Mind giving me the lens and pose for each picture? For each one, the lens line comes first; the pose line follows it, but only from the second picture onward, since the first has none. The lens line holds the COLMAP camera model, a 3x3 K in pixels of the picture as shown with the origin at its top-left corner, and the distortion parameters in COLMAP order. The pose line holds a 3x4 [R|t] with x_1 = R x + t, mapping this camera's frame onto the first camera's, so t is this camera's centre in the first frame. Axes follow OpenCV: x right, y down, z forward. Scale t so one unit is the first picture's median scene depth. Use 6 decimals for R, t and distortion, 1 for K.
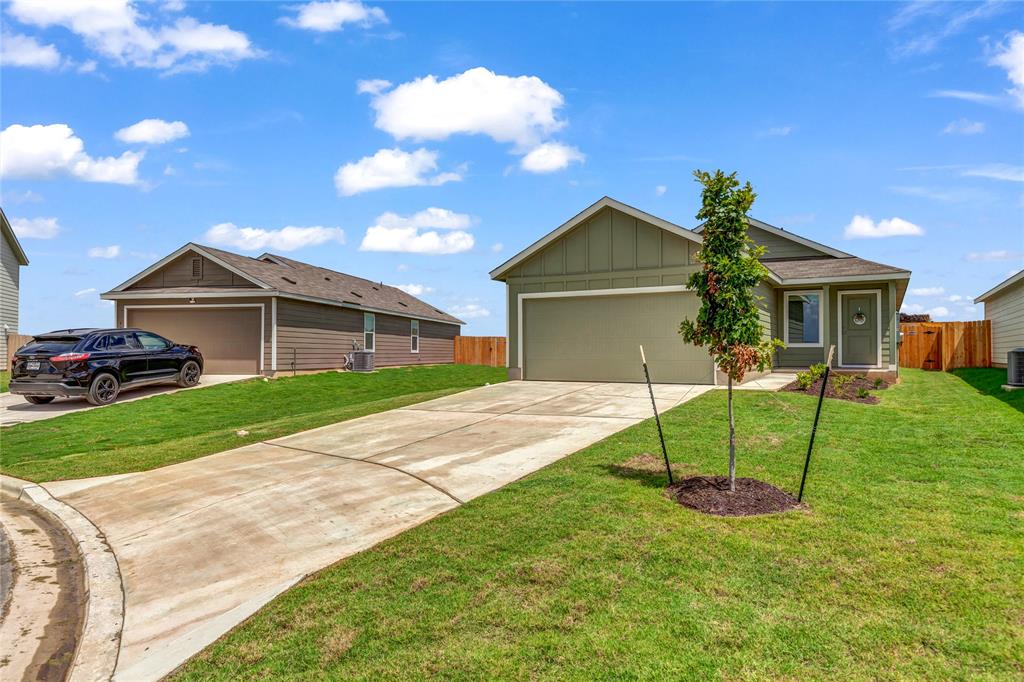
lens RADIAL K [[673.7, 0, 512.0], [0, 673.7, 341.0], [0, 0, 1]] dist [0.053364, -0.000040]
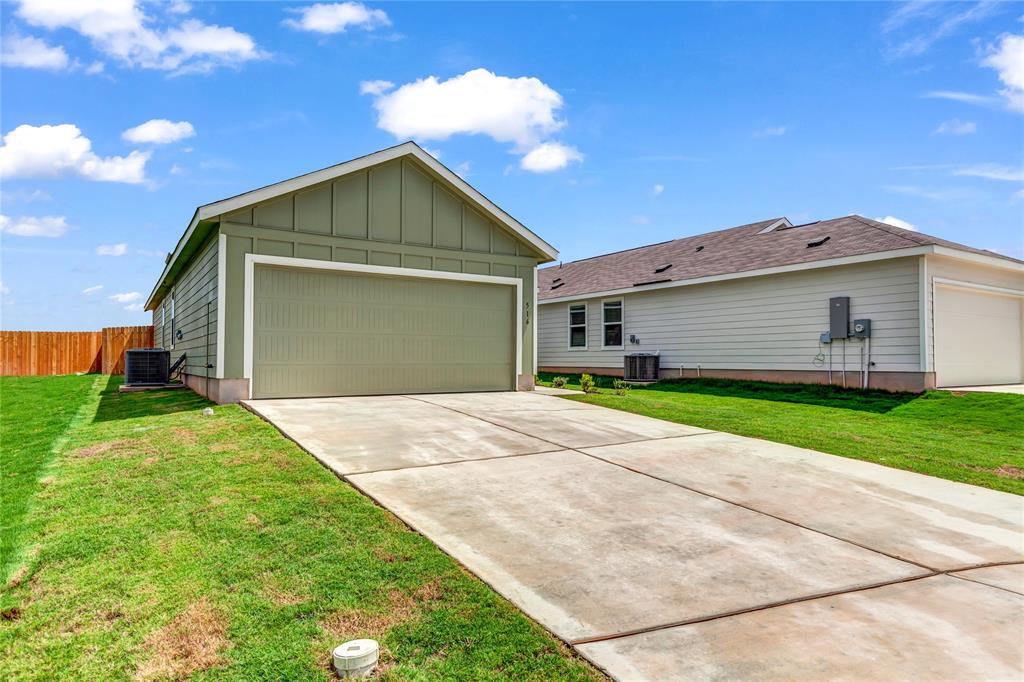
lens RADIAL K [[635.3, 0, 512.0], [0, 635.3, 341.0], [0, 0, 1]] dist [0.047807, 0.000311]
pose [[0.445727, 0.027336, 0.894751, -0.359452], [-0.019306, 0.999595, -0.020921, 0.012746], [-0.894960, -0.007949, 0.446075, 0.499300]]
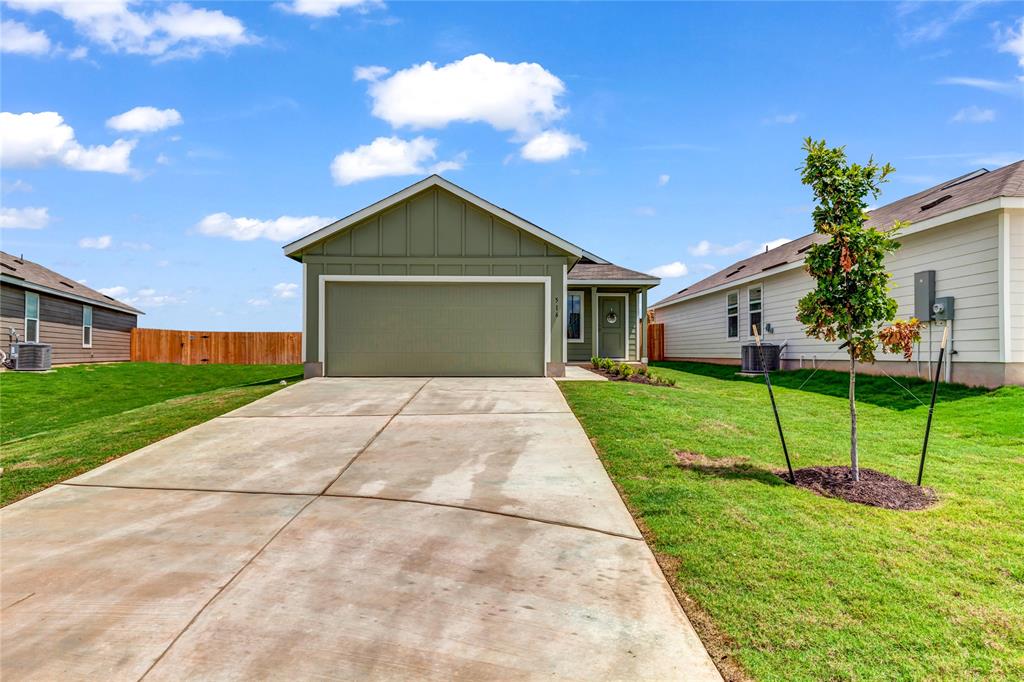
lens RADIAL K [[635.3, 0, 512.0], [0, 635.3, 341.0], [0, 0, 1]] dist [0.047807, 0.000311]
pose [[0.859933, 0.012299, 0.510258, -0.177465], [-0.011790, 0.999922, -0.004231, 0.012487], [-0.510270, -0.002377, 0.860011, 0.170007]]
